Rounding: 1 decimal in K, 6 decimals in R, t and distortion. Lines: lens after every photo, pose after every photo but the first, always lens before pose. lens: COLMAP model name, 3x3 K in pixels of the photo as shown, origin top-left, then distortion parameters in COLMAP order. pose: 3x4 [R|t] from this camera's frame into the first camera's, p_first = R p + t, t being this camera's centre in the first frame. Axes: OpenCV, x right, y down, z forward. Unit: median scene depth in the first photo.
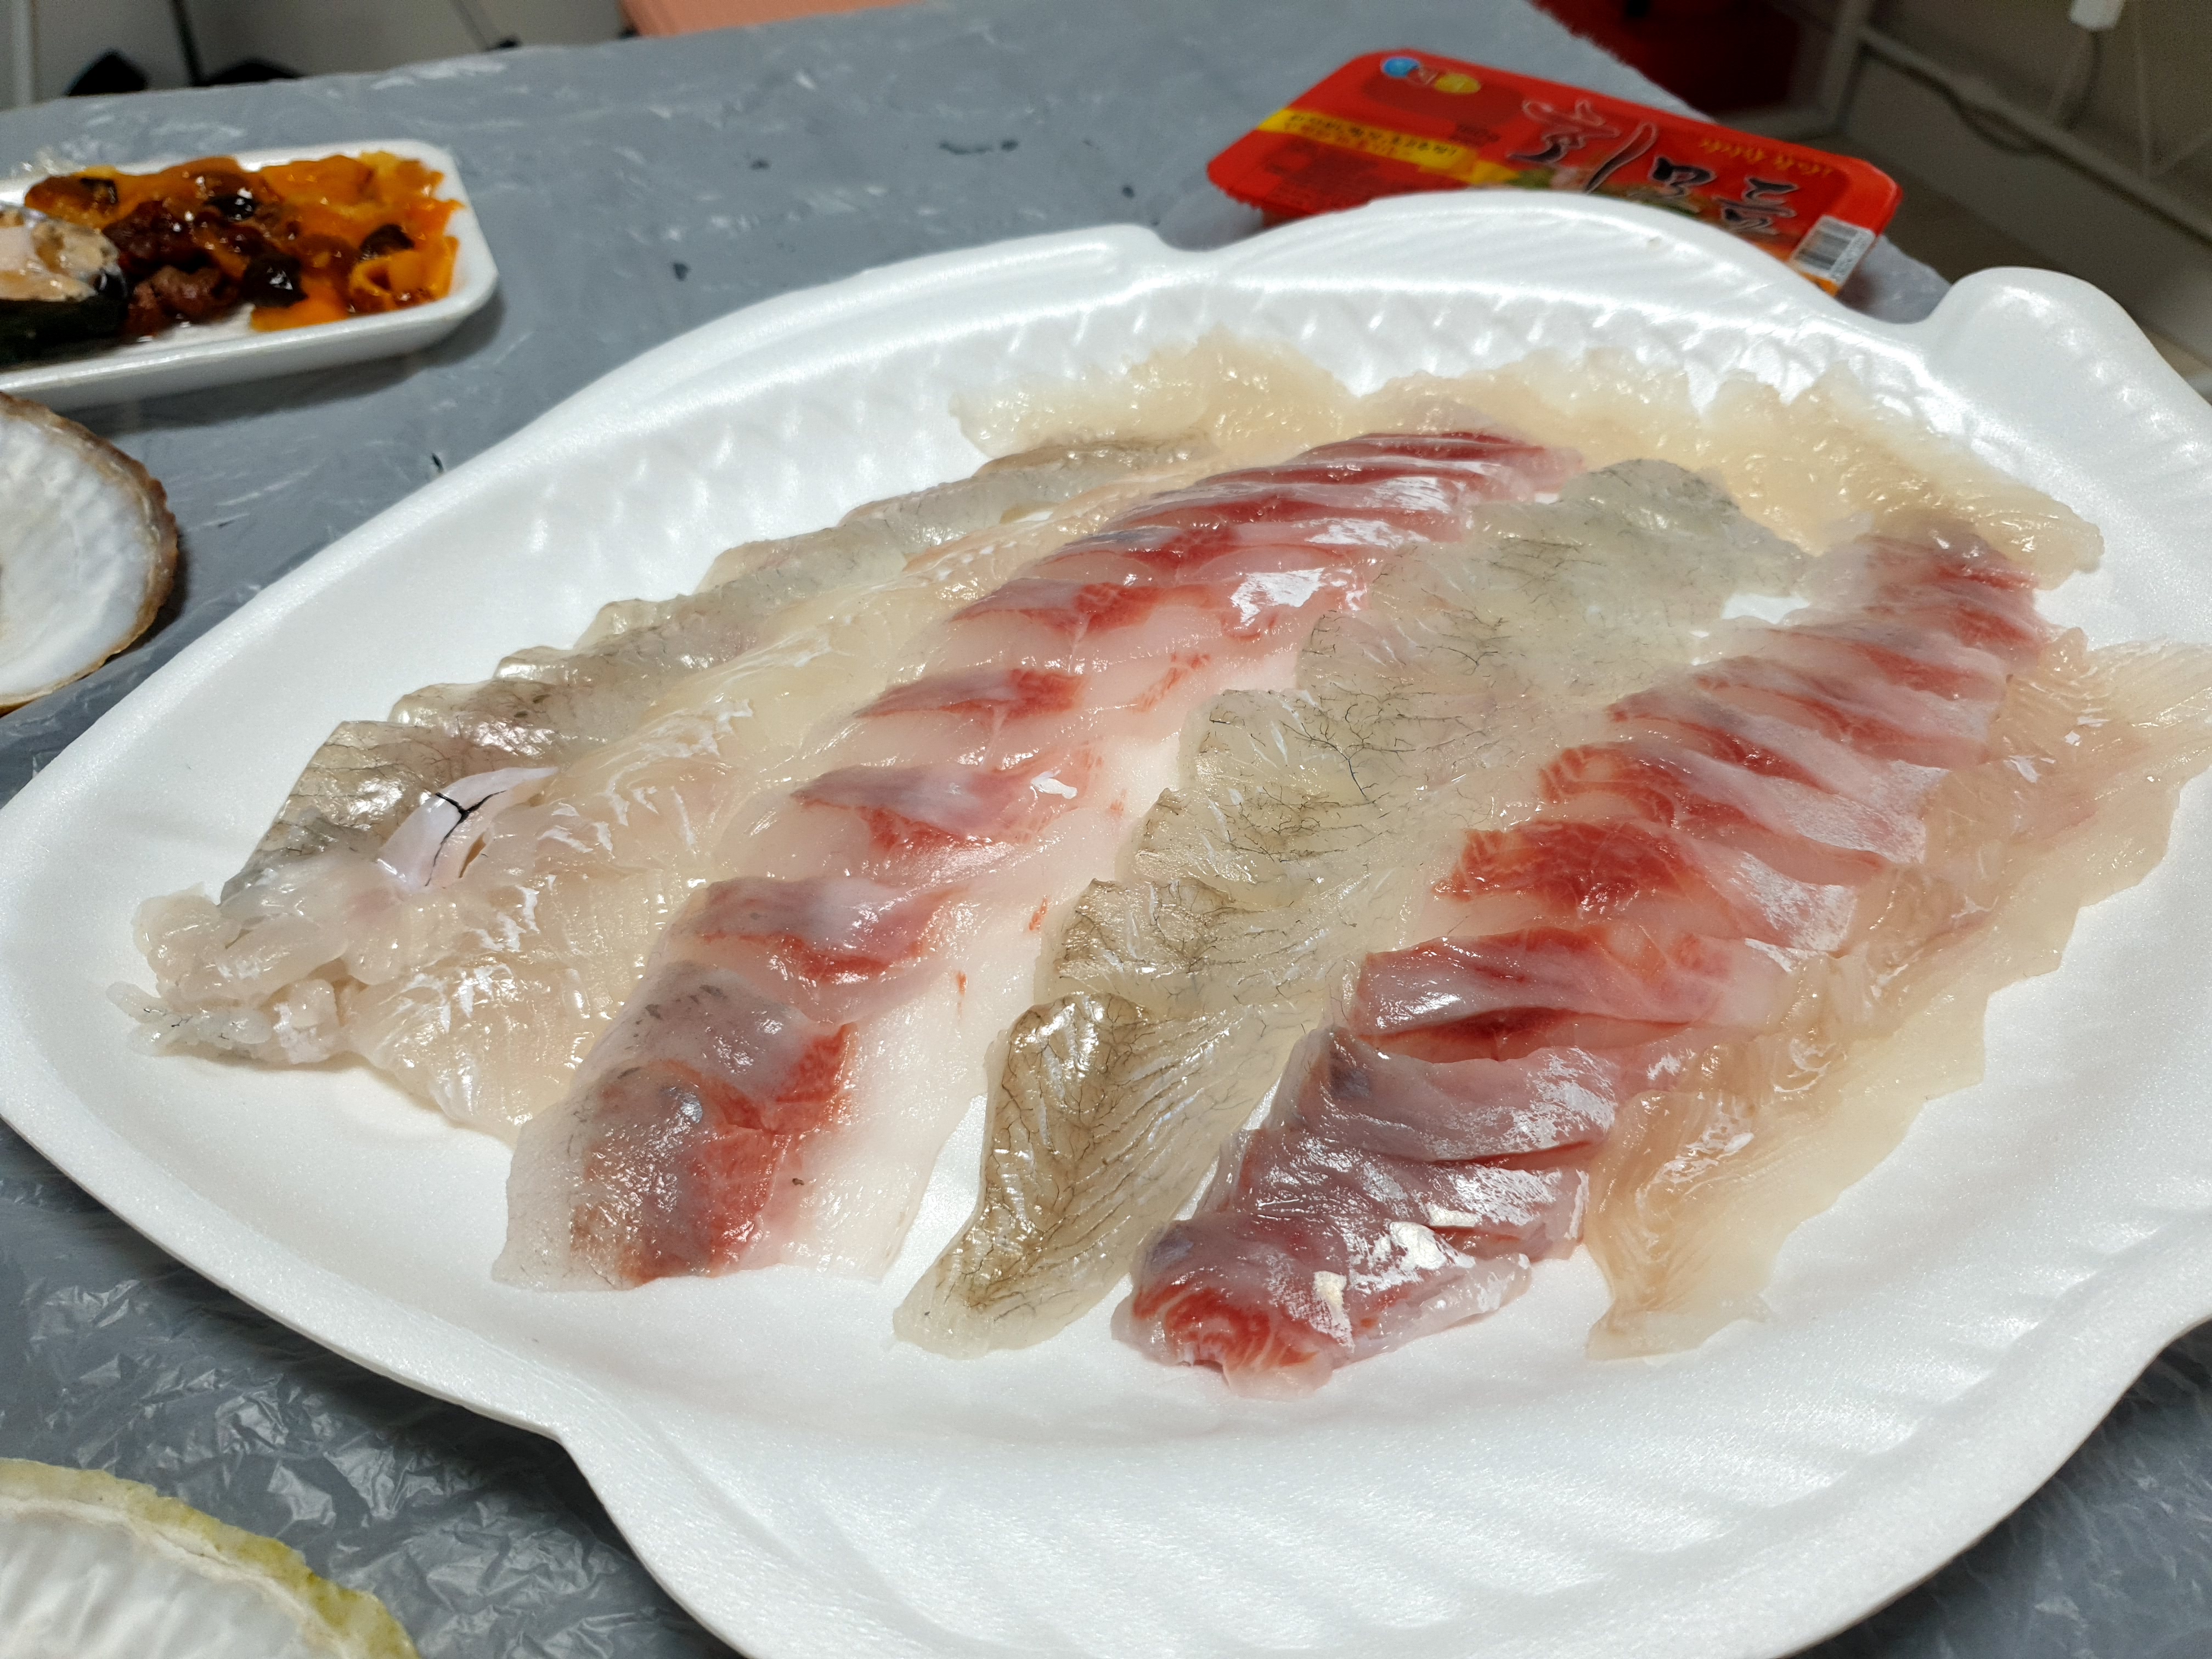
lens RADIAL K [[1802.7, 0, 1095.0], [0, 1802.7, 834.5], [0, 0, 1]] dist [-0.049724, -0.001844]
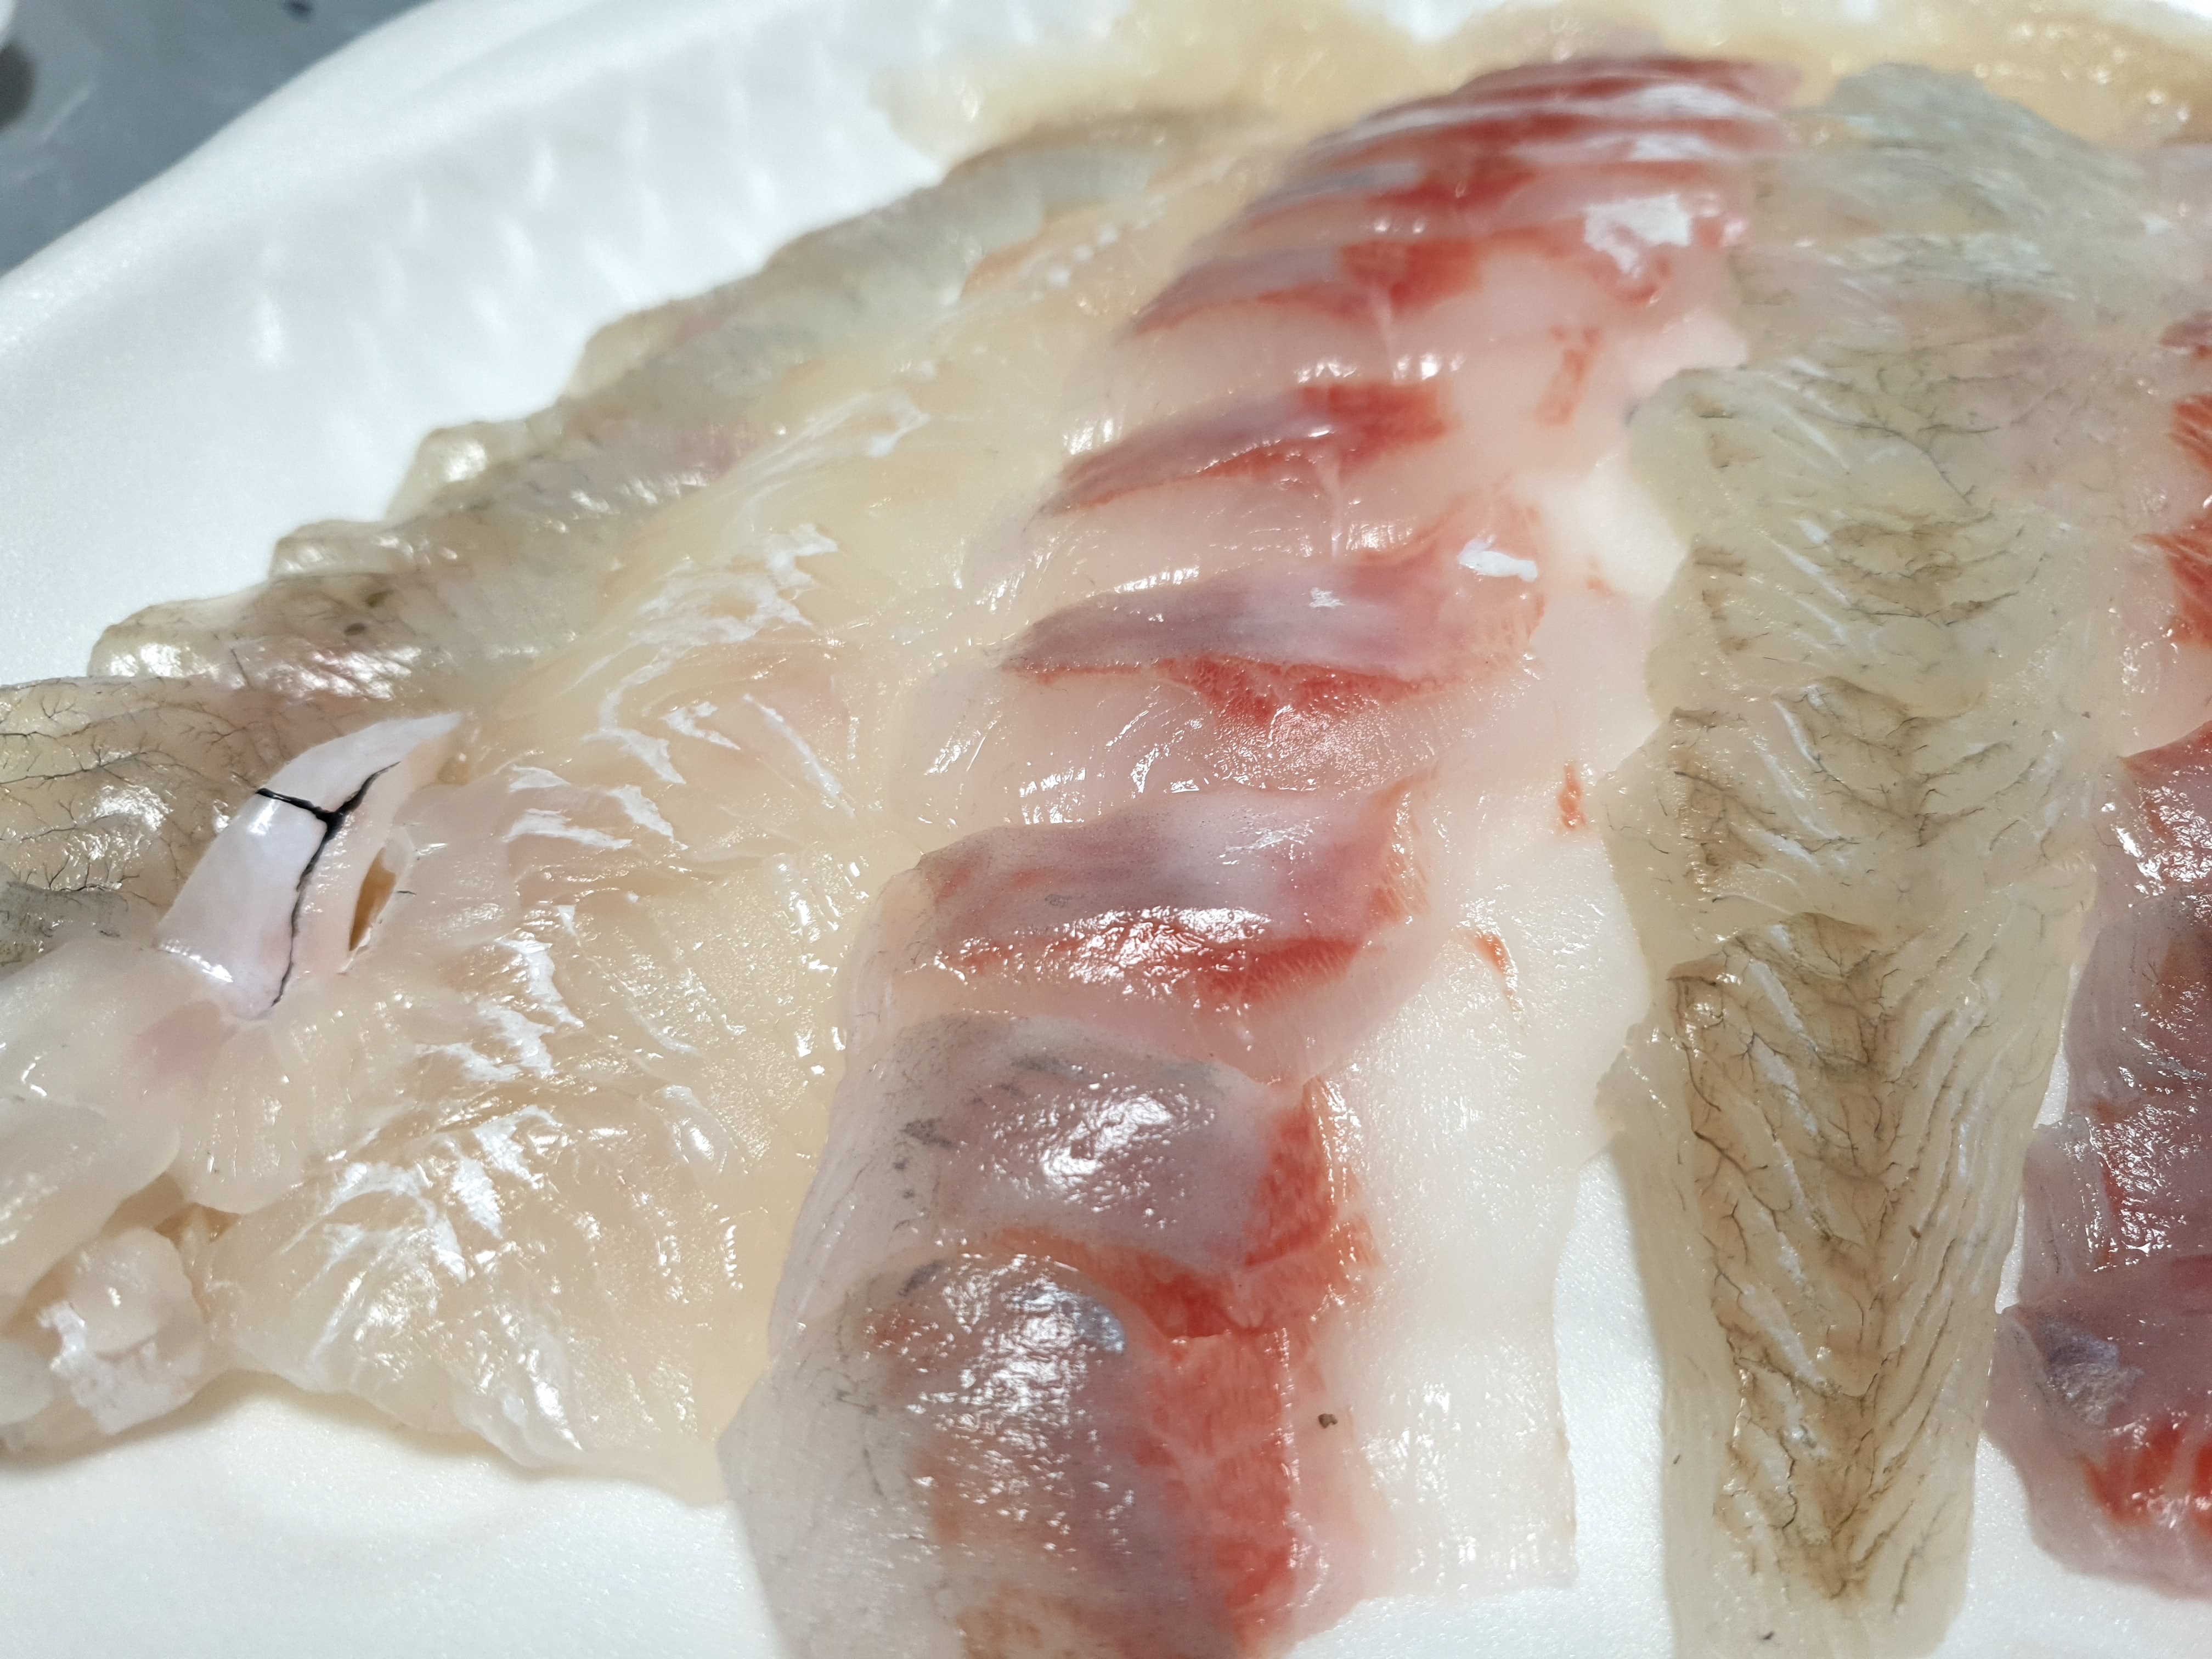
lens RADIAL K [[1802.7, 0, 1060.9], [0, 1802.7, 875.9], [0, 0, 1]] dist [-0.049724, -0.001844]
pose [[0.957767, -0.185598, 0.219628, -0.286637], [0.175314, 0.982325, 0.065598, 0.006540], [-0.227920, -0.024324, 0.973376, 0.509005]]
